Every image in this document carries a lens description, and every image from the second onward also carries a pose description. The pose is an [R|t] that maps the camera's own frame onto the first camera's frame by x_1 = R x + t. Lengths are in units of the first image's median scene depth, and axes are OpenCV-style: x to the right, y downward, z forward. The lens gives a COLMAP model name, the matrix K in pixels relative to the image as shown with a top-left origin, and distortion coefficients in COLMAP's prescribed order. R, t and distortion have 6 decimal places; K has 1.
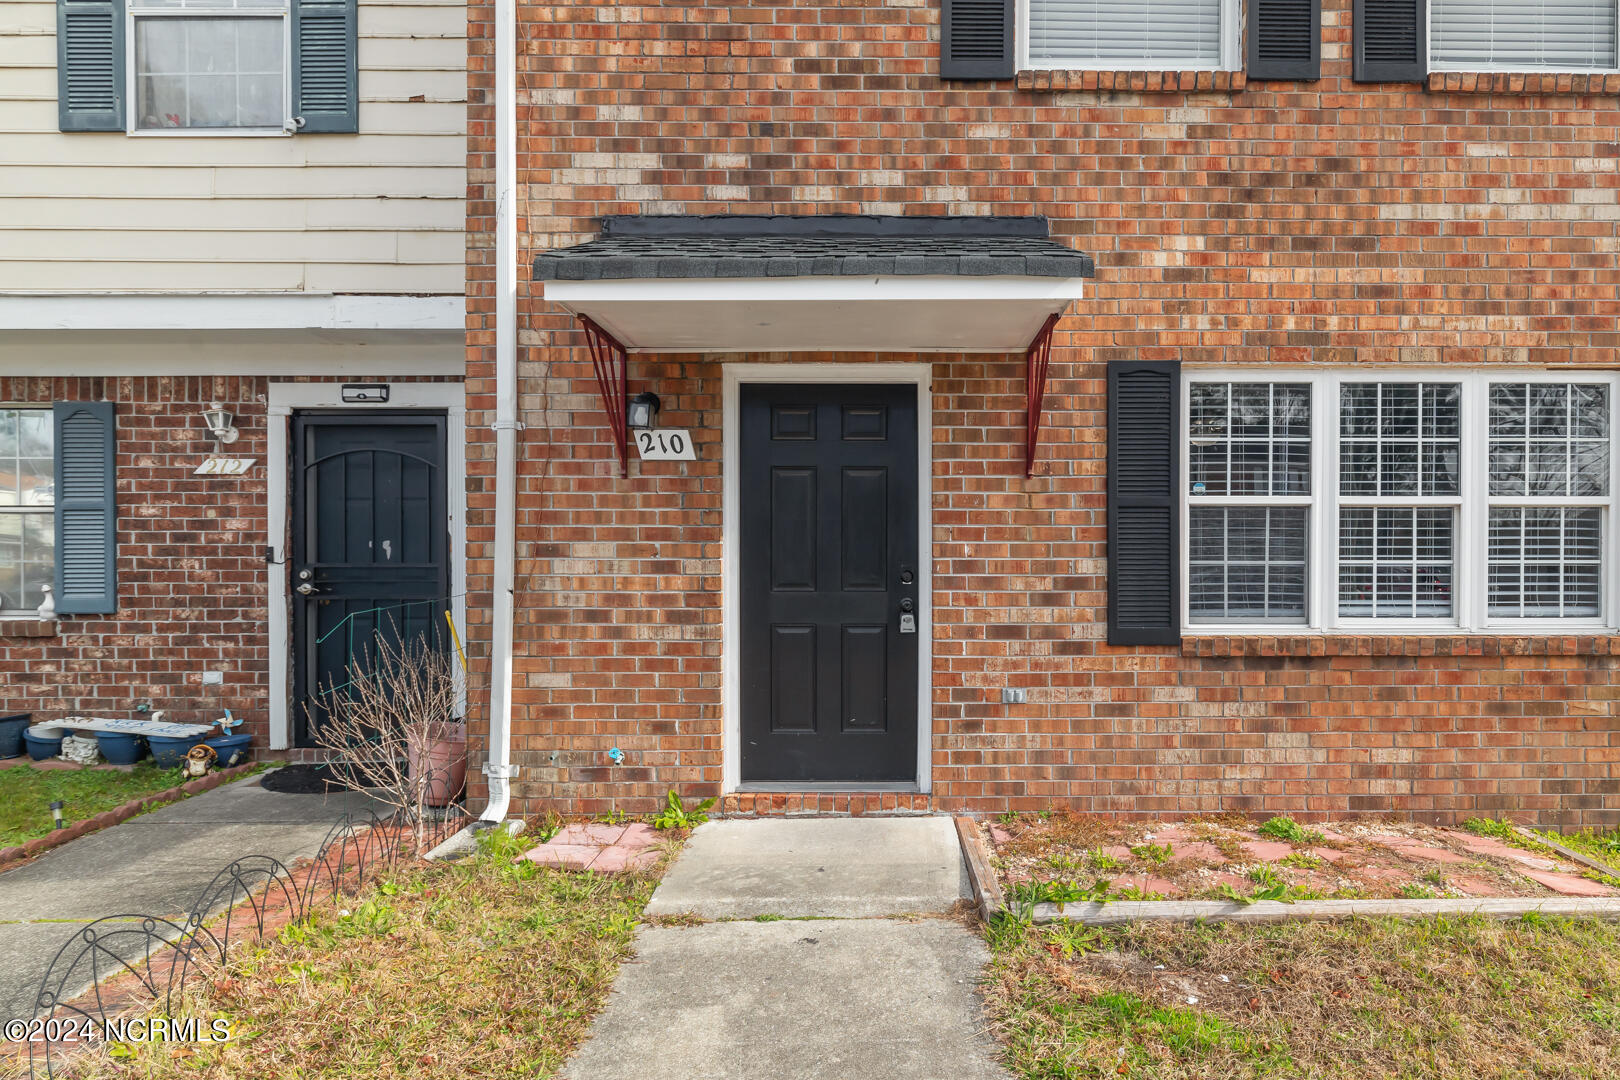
lens RADIAL K [[860.0, 0, 810.0], [0, 860.0, 540.0], [0, 0, 1]] dist [-0.002672, -0.000199]
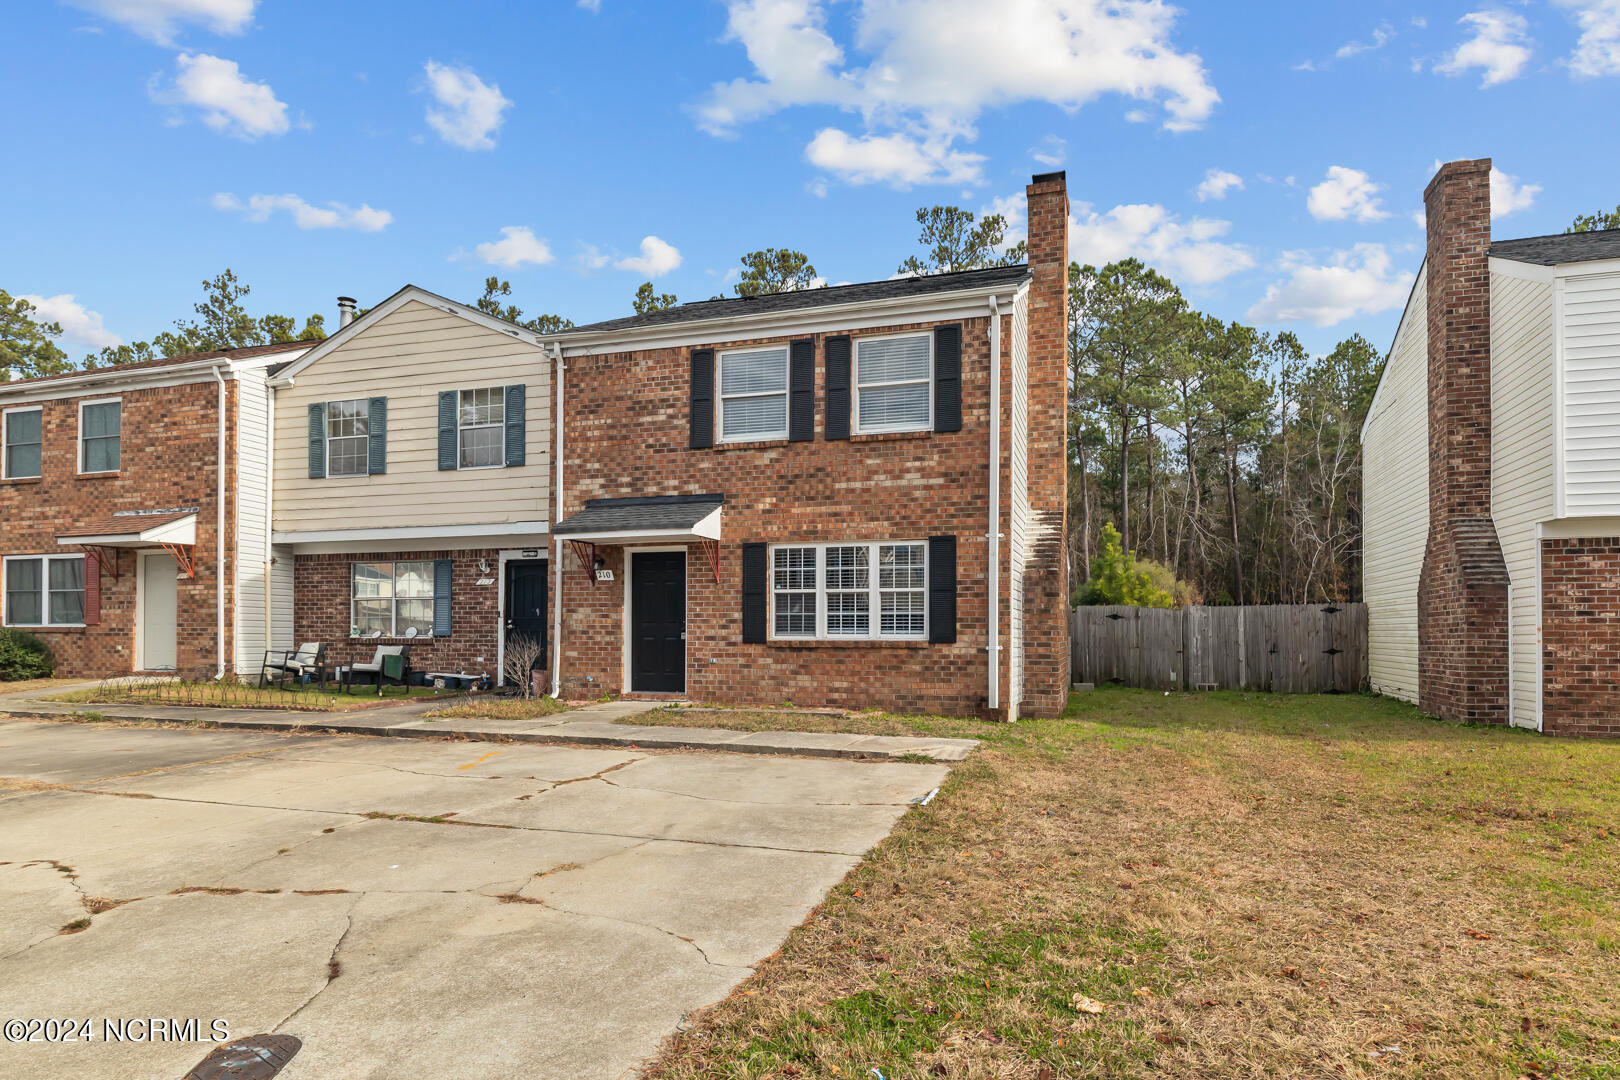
lens RADIAL K [[1011.6, 0, 809.9], [0, 1011.6, 561.7], [0, 0, 1]] dist [-0.000502, -0.000071]
pose [[0.945336, -0.021862, -0.325364, 1.639371], [0.003661, 0.998399, -0.056449, 0.043894], [0.326077, 0.052172, 0.943902, -2.080033]]
